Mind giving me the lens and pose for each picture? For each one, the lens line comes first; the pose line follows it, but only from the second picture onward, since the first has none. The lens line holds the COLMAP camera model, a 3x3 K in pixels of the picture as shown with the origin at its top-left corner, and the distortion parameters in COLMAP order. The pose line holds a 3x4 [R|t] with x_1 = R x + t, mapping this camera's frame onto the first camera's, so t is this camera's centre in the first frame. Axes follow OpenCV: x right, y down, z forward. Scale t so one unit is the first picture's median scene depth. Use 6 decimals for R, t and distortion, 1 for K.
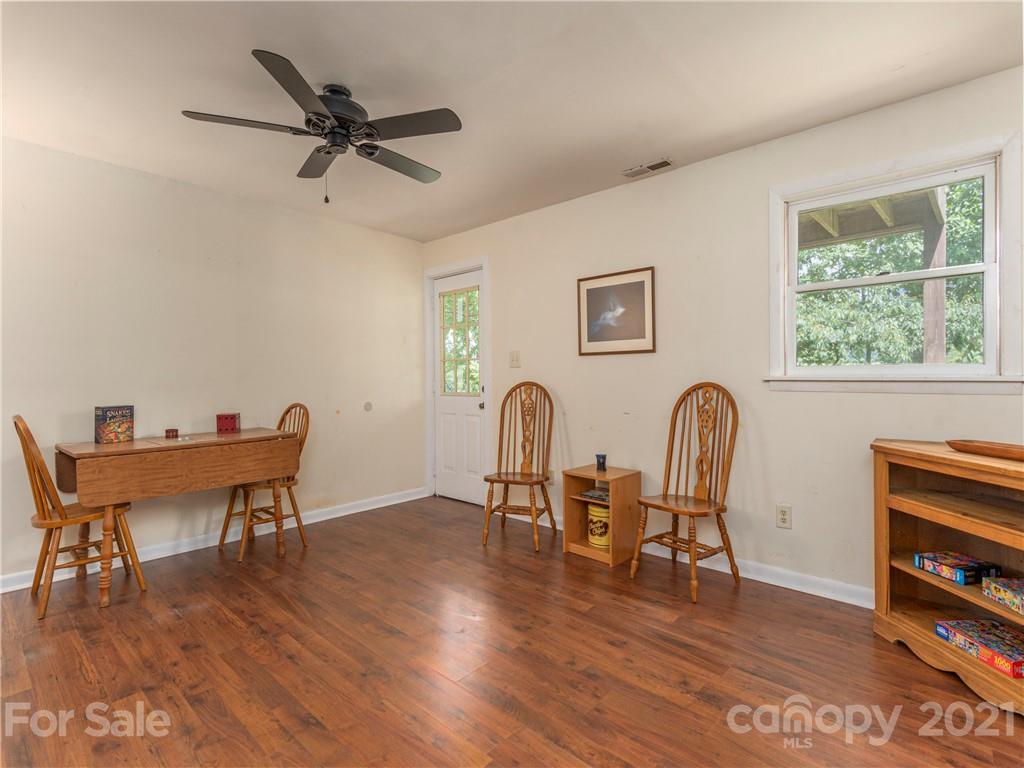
lens RADIAL K [[499.9, 0, 512.0], [0, 499.9, 384.0], [0, 0, 1]] dist [0.003133, 0.000414]
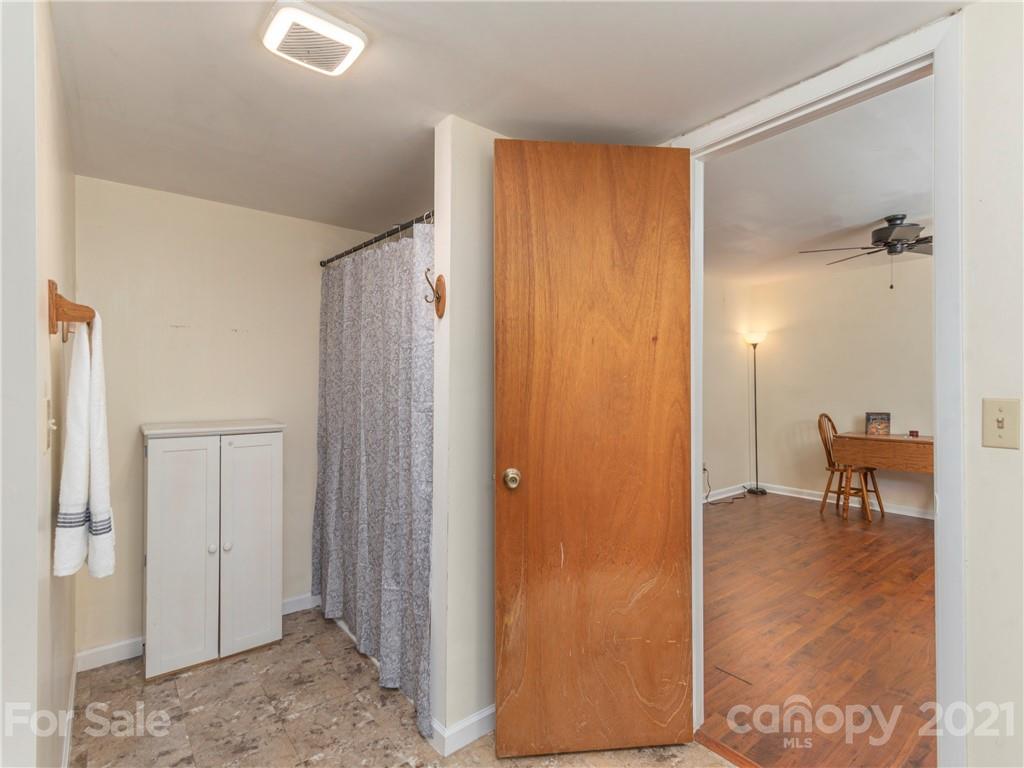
lens RADIAL K [[499.9, 0, 512.0], [0, 499.9, 384.0], [0, 0, 1]] dist [0.003133, 0.000414]
pose [[-0.152918, 0.007290, -0.988212, 1.129064], [-0.012675, 0.999876, 0.009338, -0.055740], [0.988158, 0.013954, -0.152807, 0.047764]]
